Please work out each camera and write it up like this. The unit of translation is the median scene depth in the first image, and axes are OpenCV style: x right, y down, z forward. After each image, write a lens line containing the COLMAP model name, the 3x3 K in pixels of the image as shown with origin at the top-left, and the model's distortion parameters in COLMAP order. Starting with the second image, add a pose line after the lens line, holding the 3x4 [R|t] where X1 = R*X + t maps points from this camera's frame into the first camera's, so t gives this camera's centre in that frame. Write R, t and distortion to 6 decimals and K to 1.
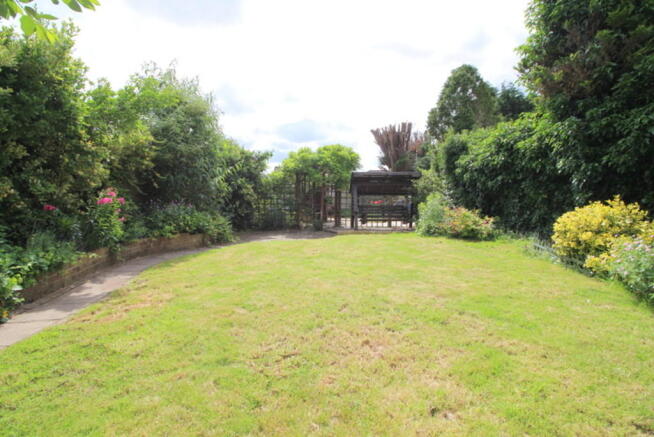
lens RADIAL K [[299.4, 0, 325.0], [0, 299.4, 211.9], [0, 0, 1]] dist [0.000012, -0.016254]
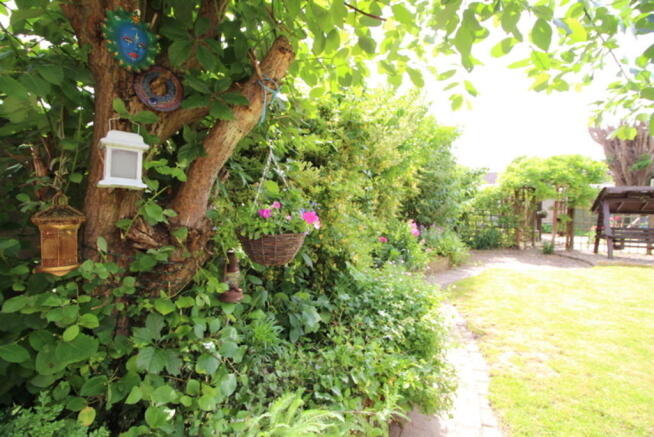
lens RADIAL K [[299.4, 0, 325.0], [0, 299.4, 211.9], [0, 0, 1]] dist [0.000012, -0.016254]
pose [[0.889241, 0.016584, -0.457137, -0.213624], [-0.022005, 0.999736, -0.006537, -0.041307], [0.456909, 0.015872, 0.889372, -0.070024]]
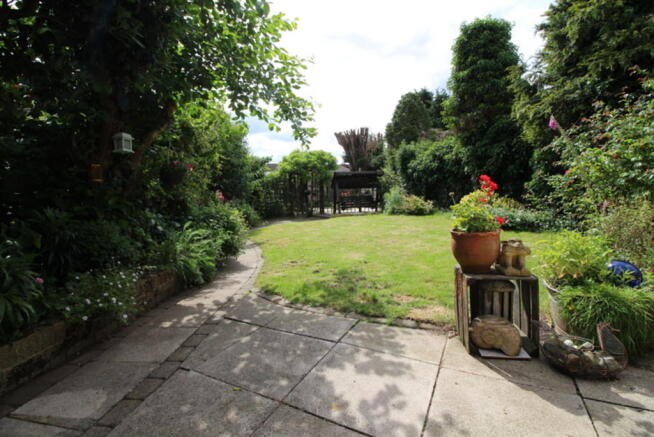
lens RADIAL K [[299.4, 0, 325.0], [0, 299.4, 211.9], [0, 0, 1]] dist [0.000012, -0.016254]
pose [[0.985255, -0.044015, 0.165334, -0.179781], [0.039921, 0.998810, 0.028008, 0.007043], [-0.166370, -0.020995, 0.985840, -0.321571]]
